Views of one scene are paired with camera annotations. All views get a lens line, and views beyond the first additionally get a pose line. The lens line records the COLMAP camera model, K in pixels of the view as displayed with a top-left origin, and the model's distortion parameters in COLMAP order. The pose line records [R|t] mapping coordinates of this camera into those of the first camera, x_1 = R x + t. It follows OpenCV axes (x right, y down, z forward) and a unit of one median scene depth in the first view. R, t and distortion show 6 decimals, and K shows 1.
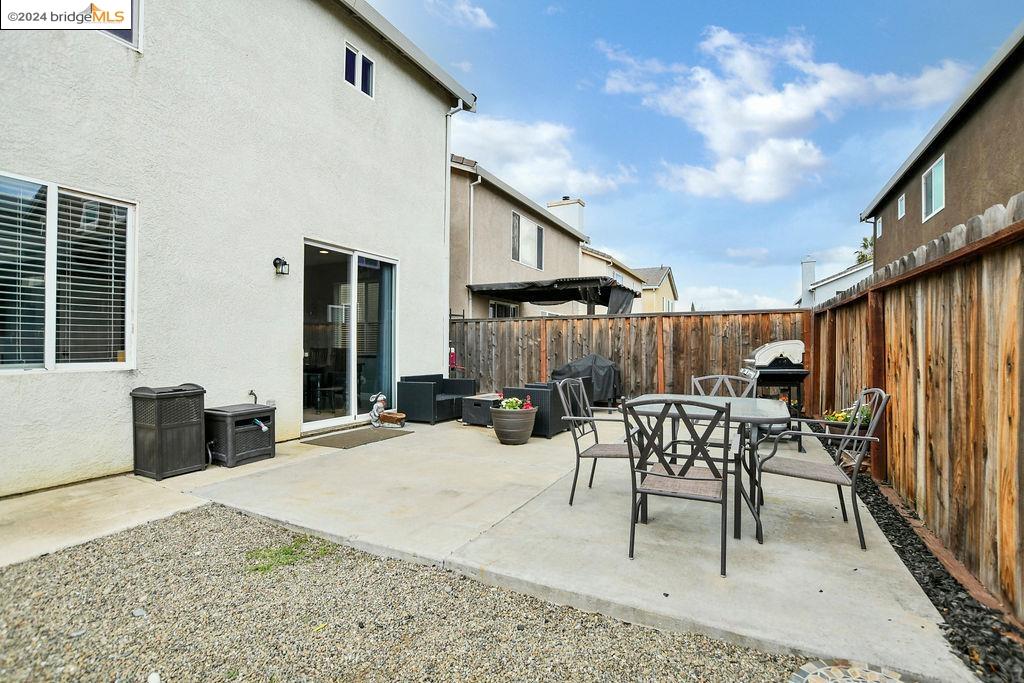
lens RADIAL K [[477.8, 0, 513.7], [0, 477.8, 343.2], [0, 0, 1]] dist [-0.019371, 0.000503]
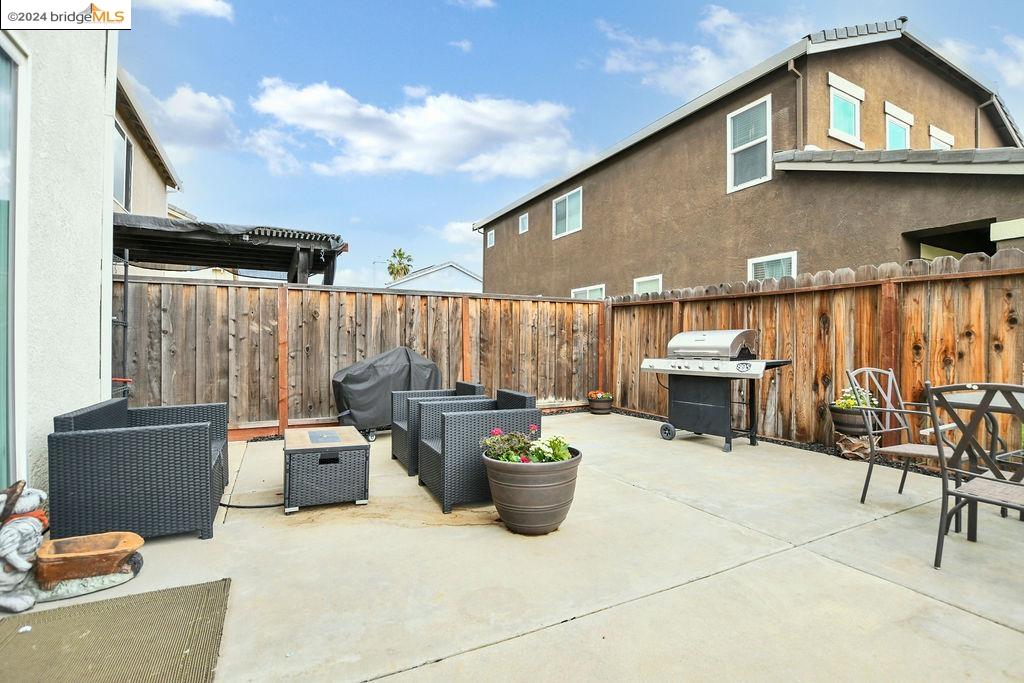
lens RADIAL K [[477.8, 0, 514.1], [0, 477.8, 342.4], [0, 0, 1]] dist [-0.019371, 0.000503]
pose [[0.582231, 0.002341, 0.813020, -0.246546], [-0.008091, 0.999963, 0.002915, 0.011635], [-0.812983, -0.008276, 0.582228, 0.439186]]
